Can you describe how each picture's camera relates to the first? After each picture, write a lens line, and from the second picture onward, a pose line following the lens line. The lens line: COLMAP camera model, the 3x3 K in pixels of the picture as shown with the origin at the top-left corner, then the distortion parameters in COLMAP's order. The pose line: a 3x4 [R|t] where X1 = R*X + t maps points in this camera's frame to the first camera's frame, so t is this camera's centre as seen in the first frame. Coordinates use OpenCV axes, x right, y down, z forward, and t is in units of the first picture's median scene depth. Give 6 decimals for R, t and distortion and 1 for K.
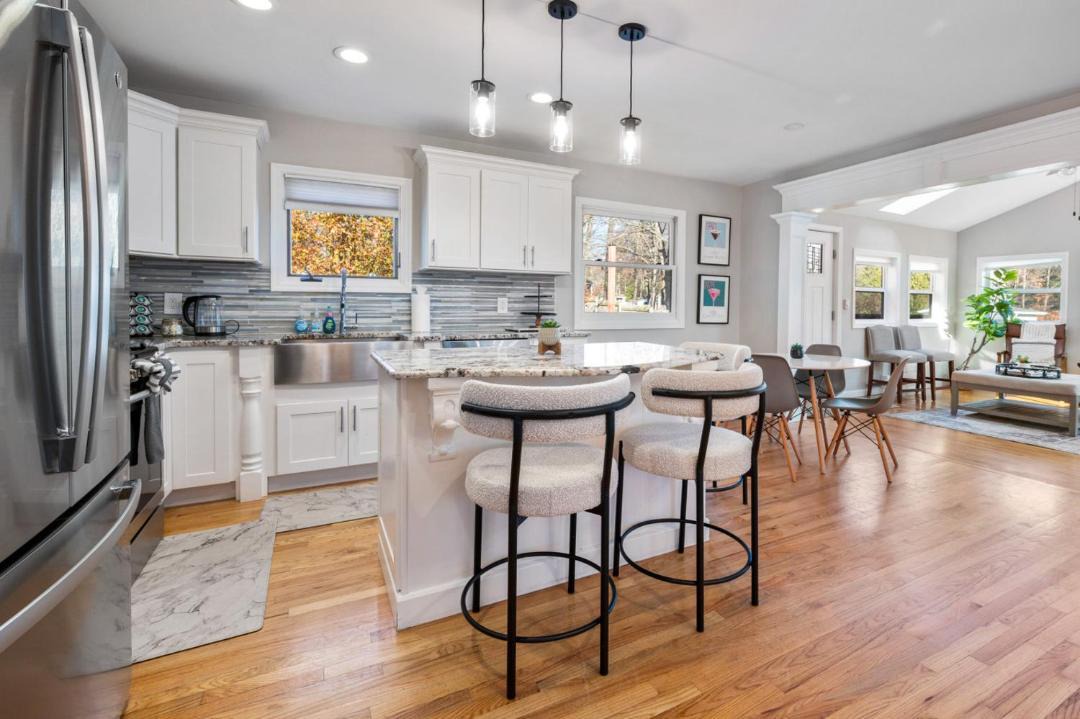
lens RADIAL K [[491.5, 0, 591.6], [0, 491.5, 314.9], [0, 0, 1]] dist [-0.001084, -0.001365]
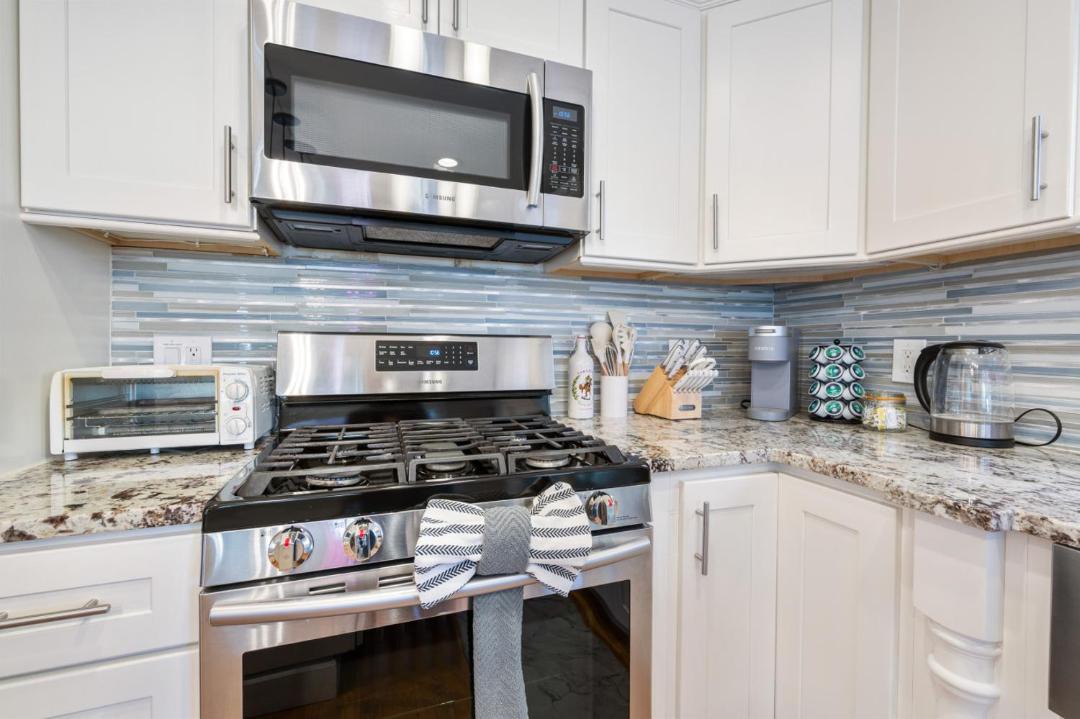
lens RADIAL K [[454.6, 0, 538.7], [0, 454.6, 359.1], [0, 0, 1]] dist [-0.006284, -0.001511]
pose [[-0.164839, 0.013310, -0.986231, -0.328434], [-0.028345, 0.999432, 0.018226, -0.020805], [0.985913, 0.030959, -0.164368, 0.661655]]
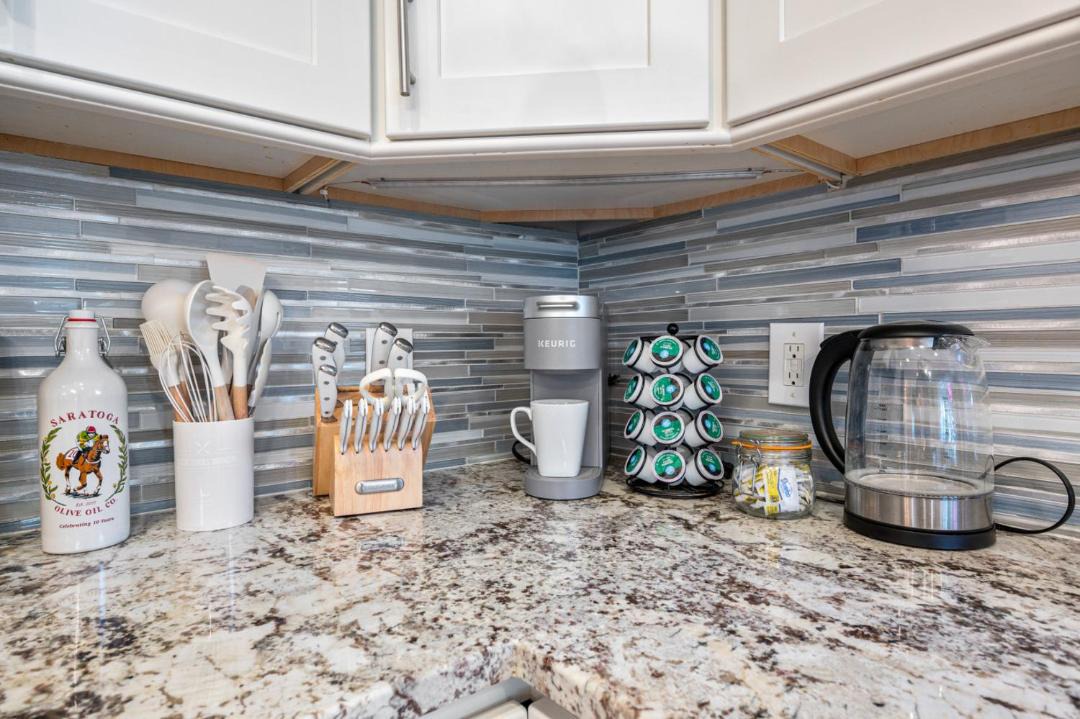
lens RADIAL K [[604.3, 0, 538.7], [0, 604.3, 363.0], [0, 0, 1]] dist [-0.003874, 0.000138]
pose [[0.175502, 0.013466, -0.984387, -0.526213], [-0.009505, 0.999883, 0.011984, -0.023805], [0.984433, 0.007254, 0.175609, 0.753800]]
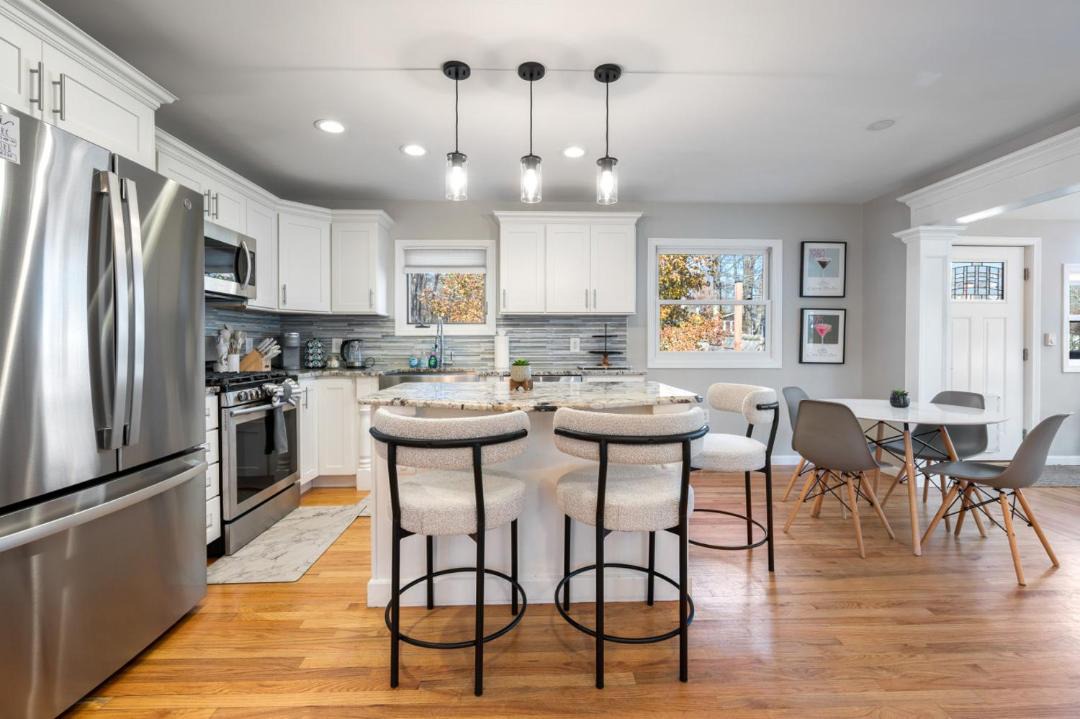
lens RADIAL K [[454.6, 0, 545.9], [0, 454.6, 345.6], [0, 0, 1]] dist [-0.006284, -0.001511]
pose [[0.893812, -0.007371, -0.448381, 0.264915], [-0.000436, 0.999850, -0.017306, -0.000305], [0.448441, 0.015664, 0.893675, 0.082270]]
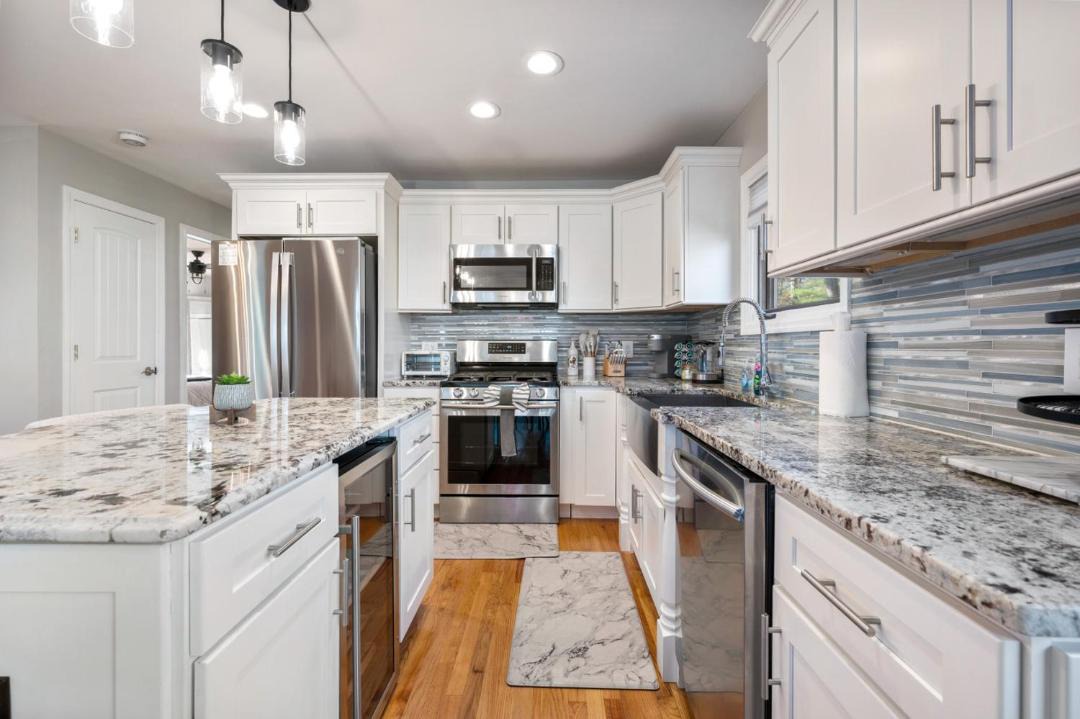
lens RADIAL K [[454.6, 0, 547.6], [0, 454.6, 343.3], [0, 0, 1]] dist [-0.006284, -0.001511]
pose [[-0.484958, -0.013298, -0.874436, 0.158575], [-0.024764, 0.999692, -0.001469, -0.026109], [0.874186, 0.020942, -0.485139, 1.082377]]
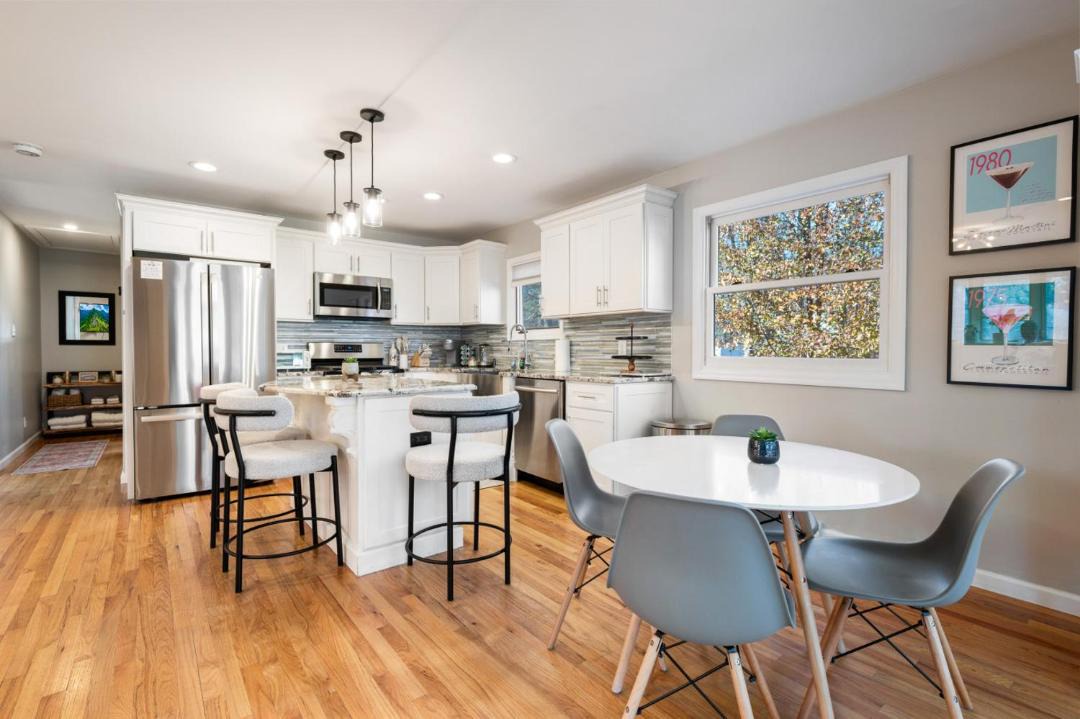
lens RADIAL K [[491.5, 0, 551.2], [0, 491.5, 354.2], [0, 0, 1]] dist [-0.001084, -0.001365]
pose [[0.188991, -0.000111, -0.981979, 0.920922], [-0.018593, 0.999820, -0.003691, -0.002257], [0.981803, 0.018955, 0.188955, 0.837752]]
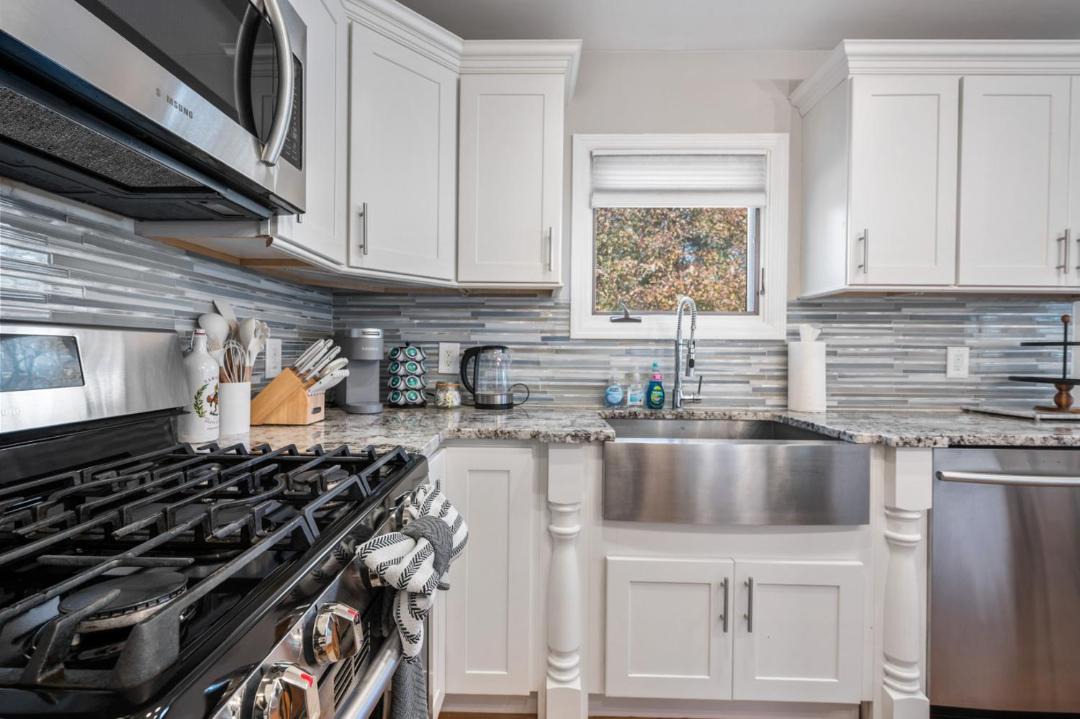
lens RADIAL K [[491.5, 0, 542.6], [0, 491.5, 350.2], [0, 0, 1]] dist [-0.001084, -0.001365]
pose [[0.874696, -0.002441, -0.484666, -0.381309], [-0.011794, 0.999584, -0.026320, -0.016275], [0.484529, 0.028738, 0.874303, 0.435256]]
